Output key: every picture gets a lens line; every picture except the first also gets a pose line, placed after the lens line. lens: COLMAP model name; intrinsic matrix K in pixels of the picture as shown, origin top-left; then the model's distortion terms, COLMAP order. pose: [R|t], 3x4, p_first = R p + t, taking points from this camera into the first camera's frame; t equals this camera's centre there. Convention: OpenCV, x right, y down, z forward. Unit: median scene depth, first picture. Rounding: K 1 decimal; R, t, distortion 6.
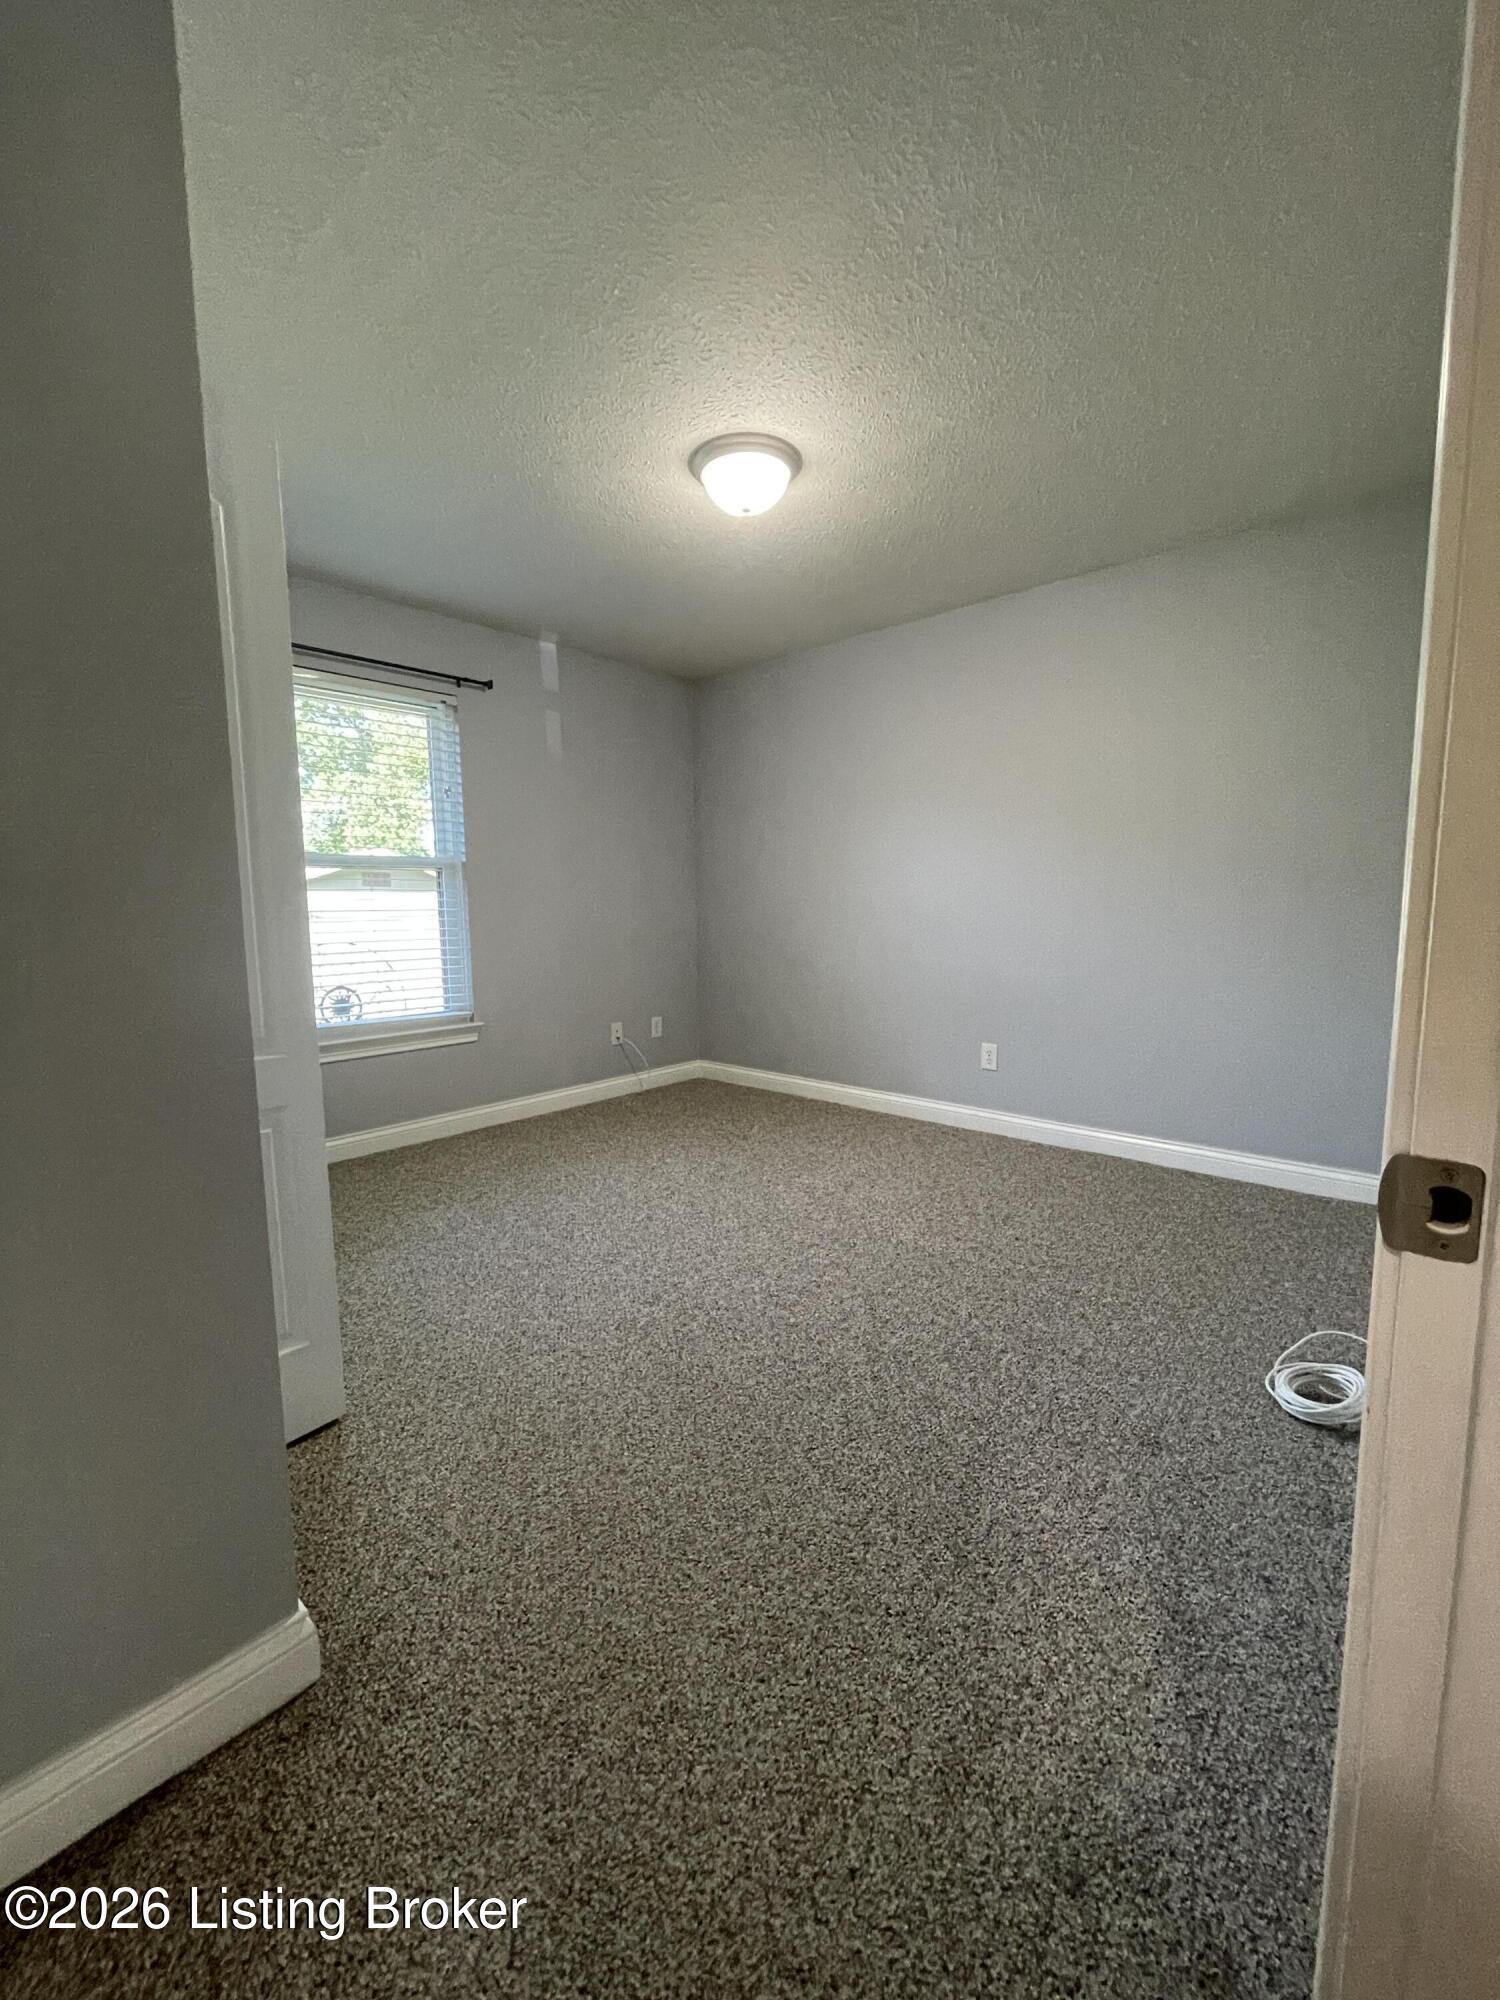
lens RADIAL K [[809.8, 0, 752.3], [0, 809.8, 997.1], [0, 0, 1]] dist [-0.001054, -0.000097]
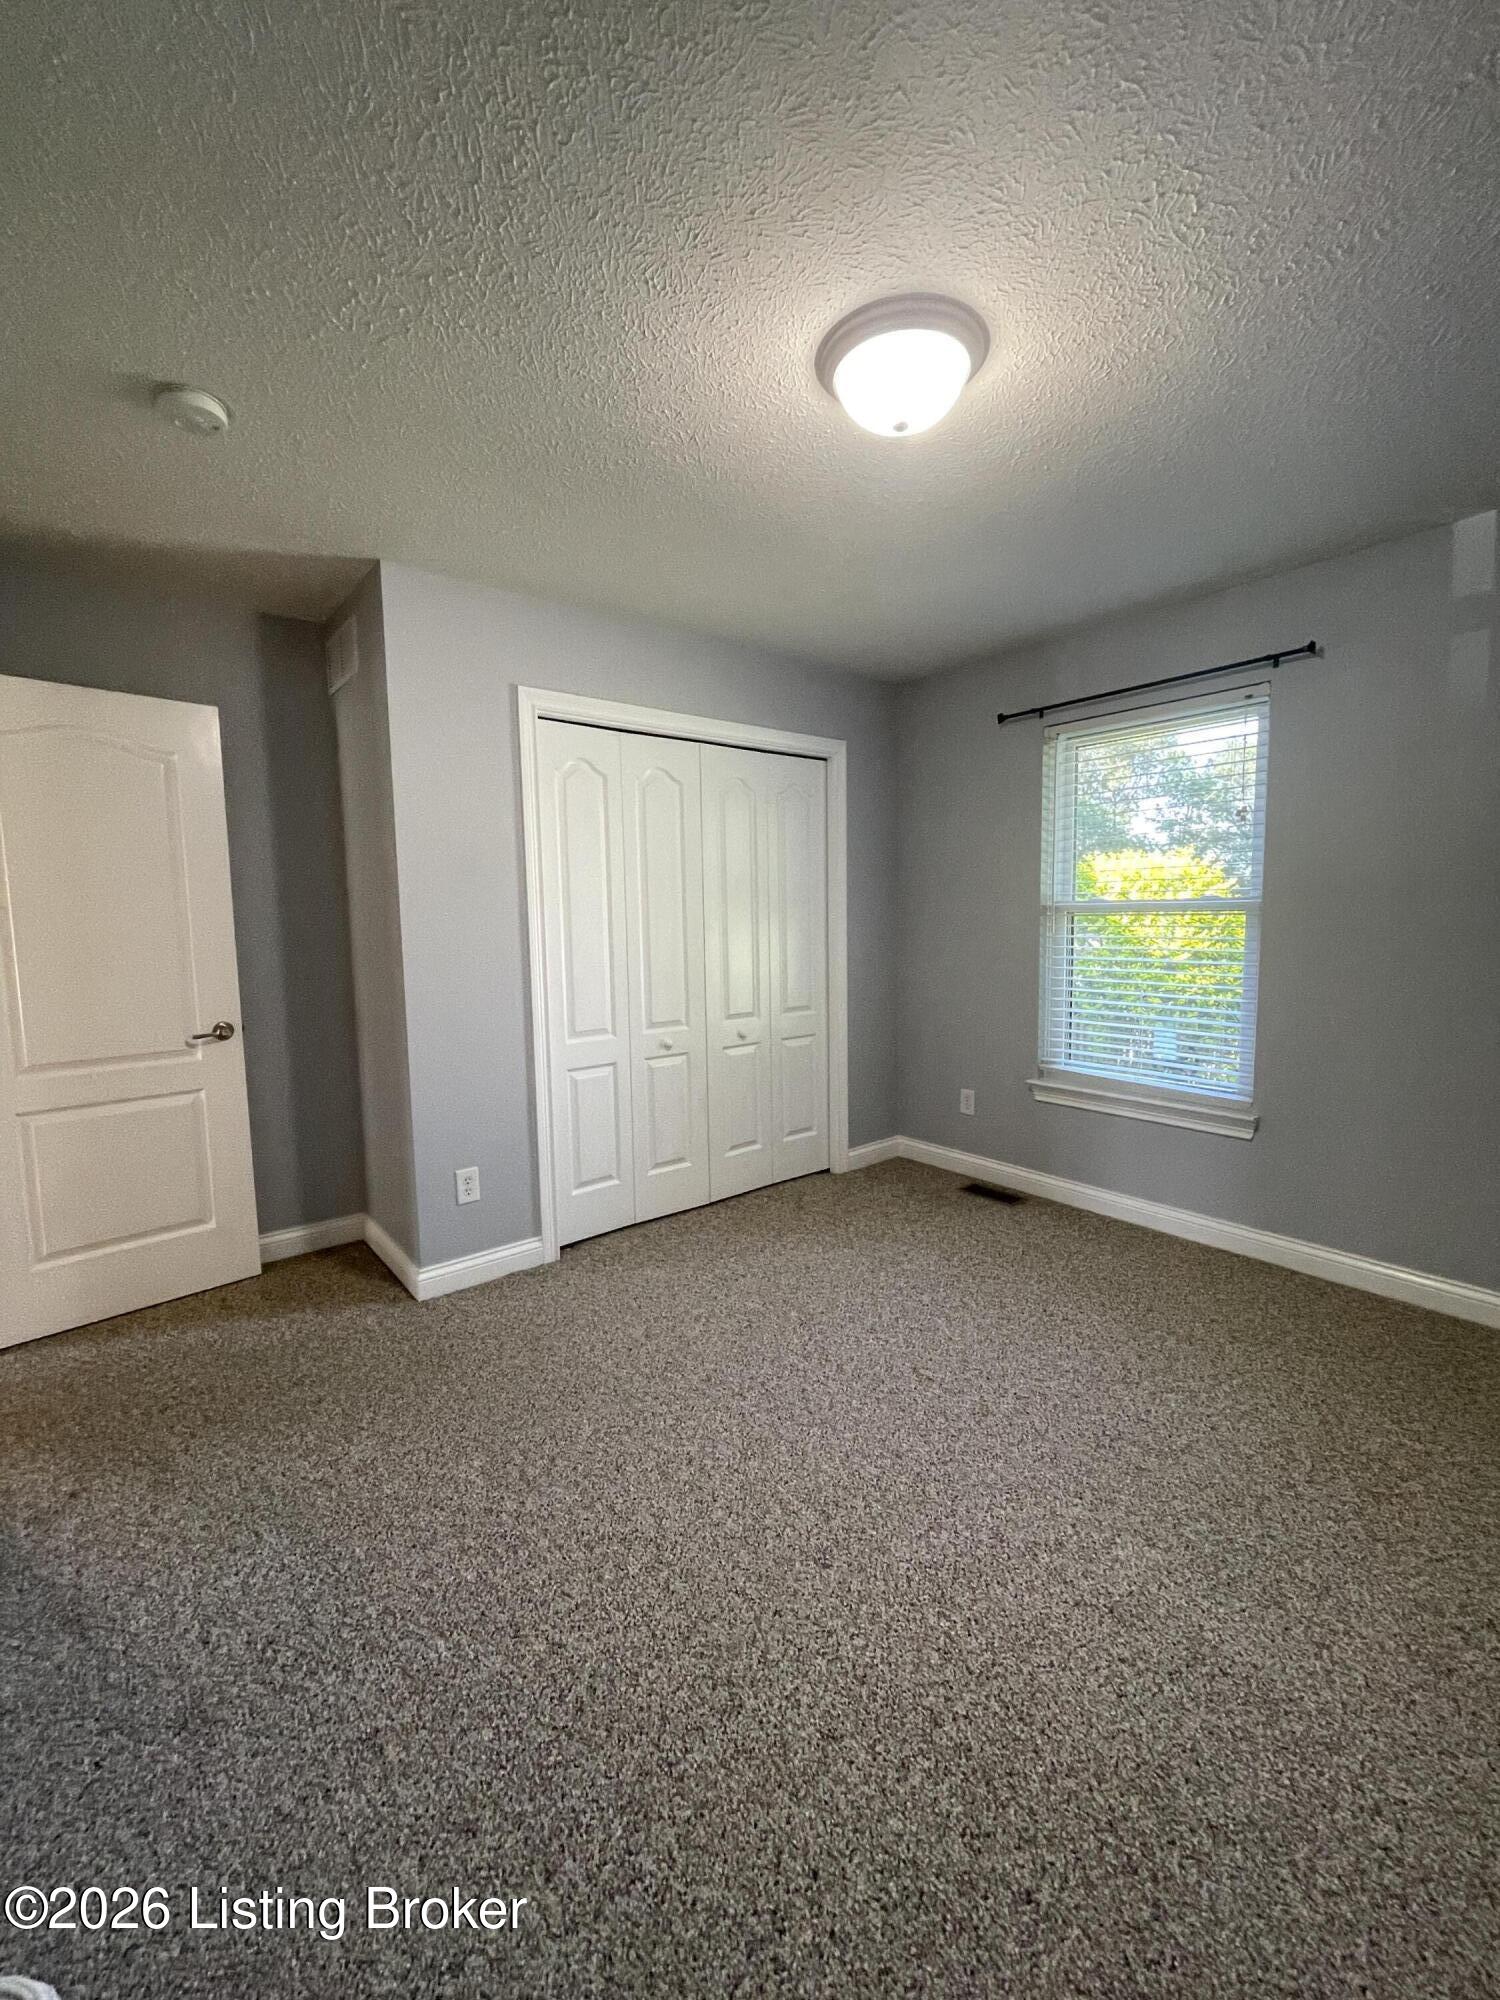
lens RADIAL K [[809.8, 0, 749.9], [0, 809.8, 1001.9], [0, 0, 1]] dist [-0.001054, -0.000097]
pose [[-0.155251, 0.118014, -0.980801, 0.646254], [-0.099622, 0.985907, 0.134398, -0.183273], [0.982839, 0.118575, -0.141306, 0.917009]]
